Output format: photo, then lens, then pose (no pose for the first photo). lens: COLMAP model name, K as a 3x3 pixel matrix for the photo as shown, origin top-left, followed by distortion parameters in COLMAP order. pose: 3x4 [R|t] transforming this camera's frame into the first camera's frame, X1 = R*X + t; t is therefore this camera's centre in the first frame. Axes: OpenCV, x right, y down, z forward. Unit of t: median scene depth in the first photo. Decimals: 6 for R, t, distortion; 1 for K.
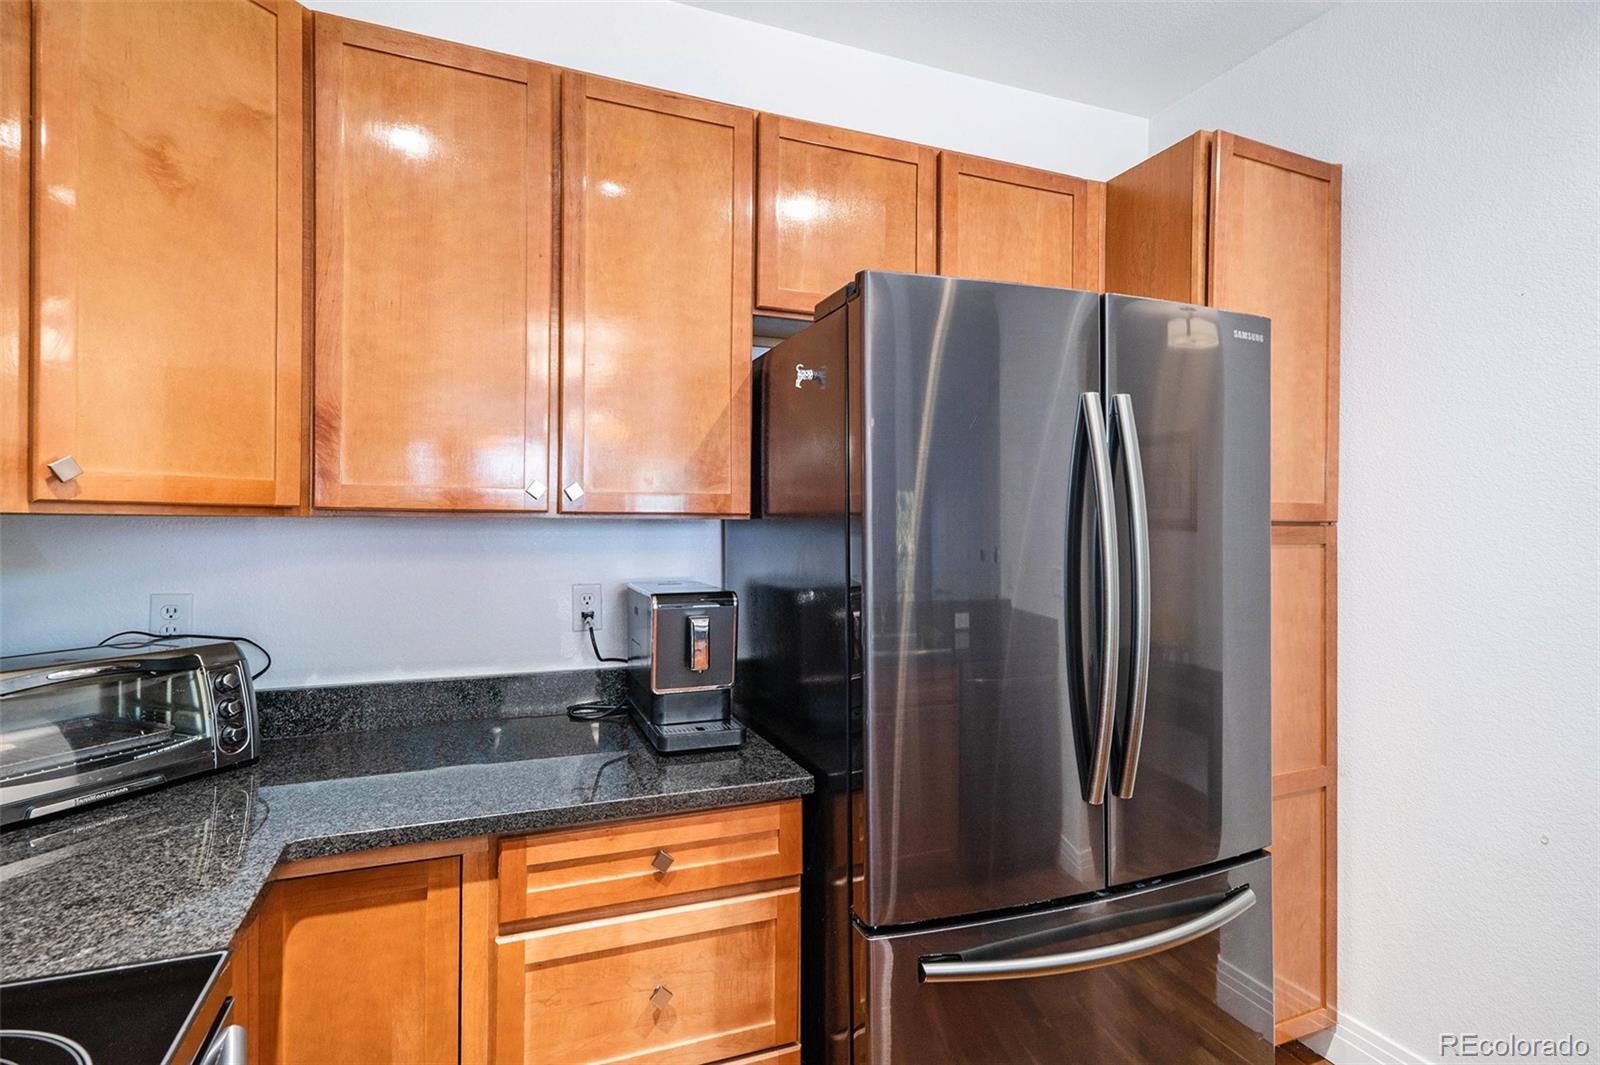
lens RADIAL K [[760.0, 0, 803.9], [0, 760.0, 524.6], [0, 0, 1]] dist [0.003366, 0.000416]
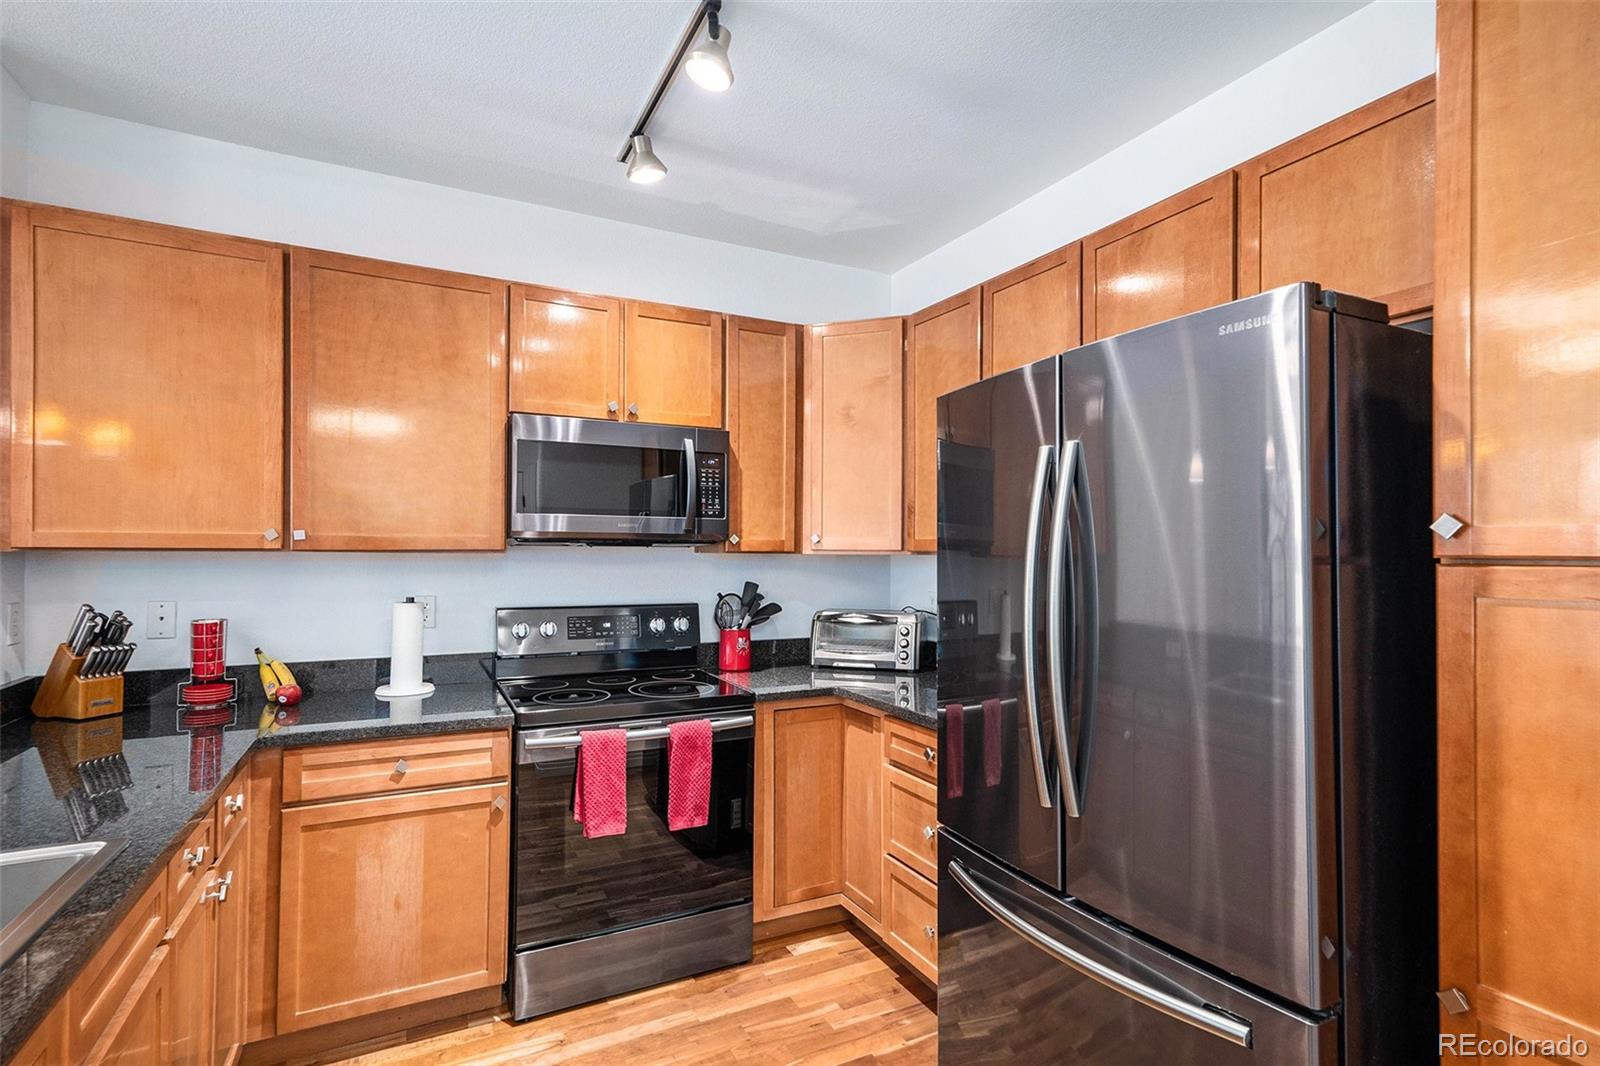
lens RADIAL K [[760.0, 0, 804.7], [0, 760.0, 539.6], [0, 0, 1]] dist [0.003366, 0.000416]
pose [[0.110803, -0.027276, -0.993468, 1.203174], [-0.014932, 0.999465, -0.029106, 0.009824], [0.993730, 0.018060, 0.110337, 0.419521]]
